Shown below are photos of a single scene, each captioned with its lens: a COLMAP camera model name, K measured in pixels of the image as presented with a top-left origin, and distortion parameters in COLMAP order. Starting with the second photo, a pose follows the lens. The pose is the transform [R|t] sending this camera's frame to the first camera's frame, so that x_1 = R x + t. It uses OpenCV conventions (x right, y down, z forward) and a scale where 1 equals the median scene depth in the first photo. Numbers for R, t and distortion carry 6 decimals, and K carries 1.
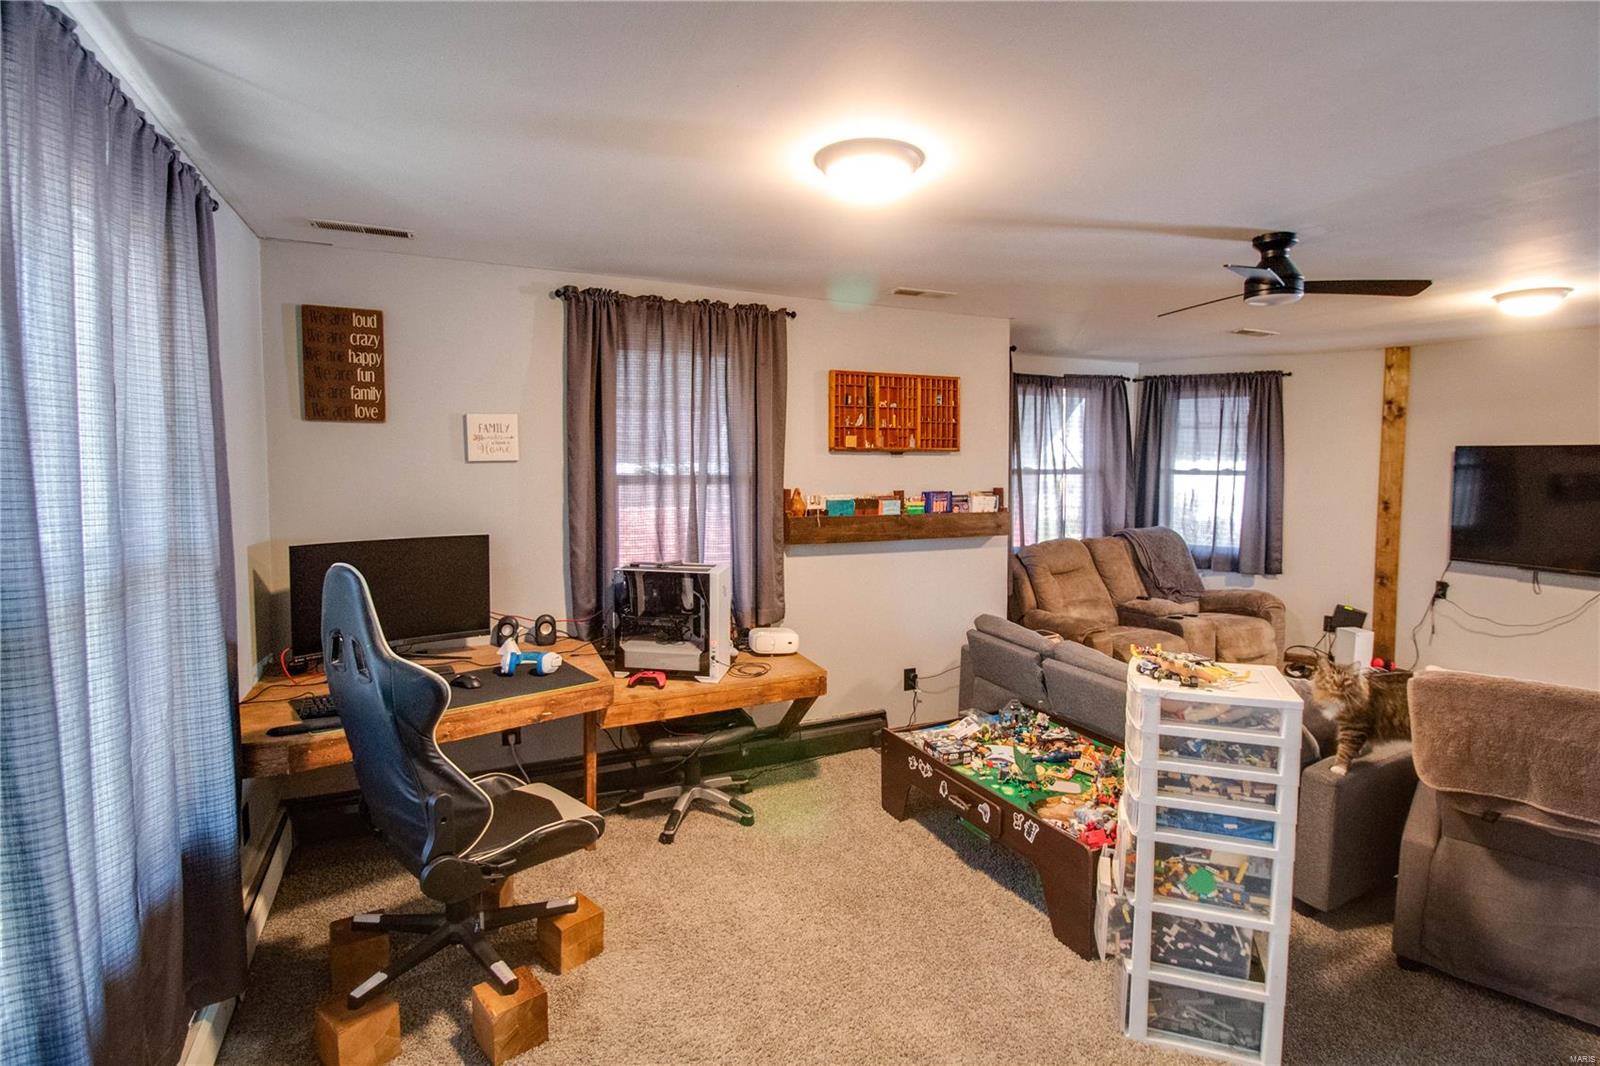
lens RADIAL K [[795.6, 0, 799.1], [0, 795.6, 530.9], [0, 0, 1]] dist [-0.020344, -0.000994]
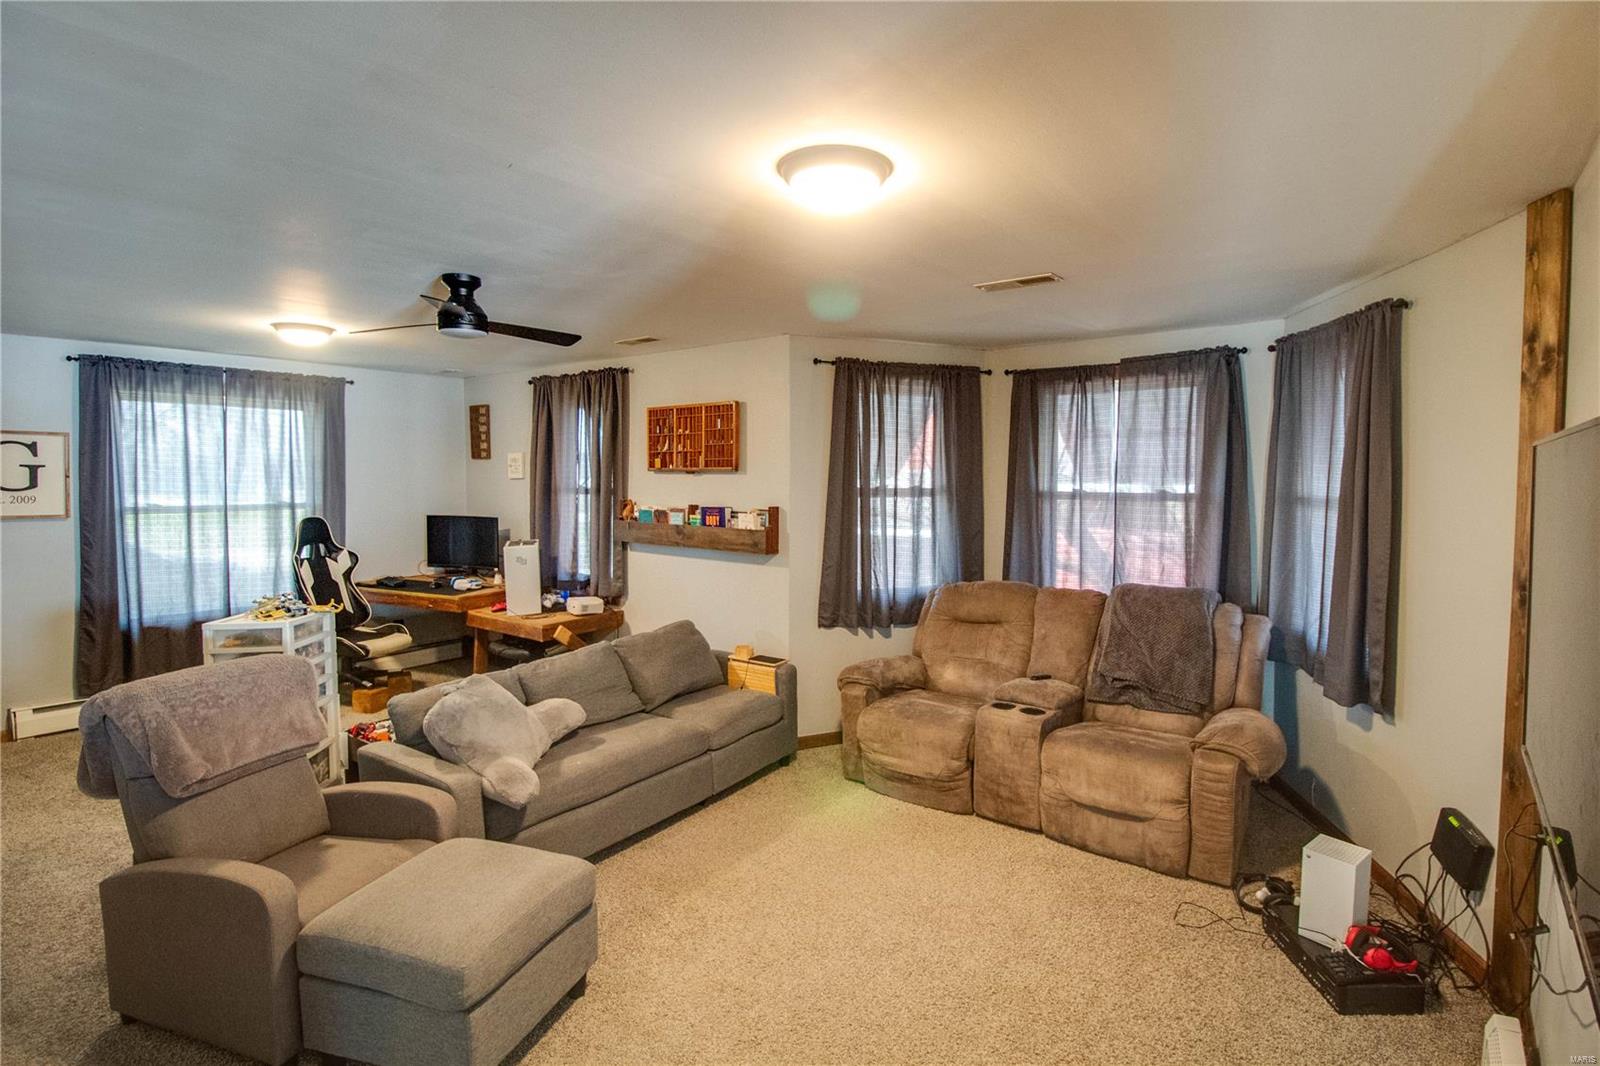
lens RADIAL K [[795.6, 0, 801.7], [0, 795.6, 520.2], [0, 0, 1]] dist [-0.020344, -0.000994]
pose [[0.455303, 0.048168, -0.889033, 1.264101], [-0.078280, 0.996834, 0.013919, -0.058454], [0.886889, 0.063256, 0.457632, 0.623787]]
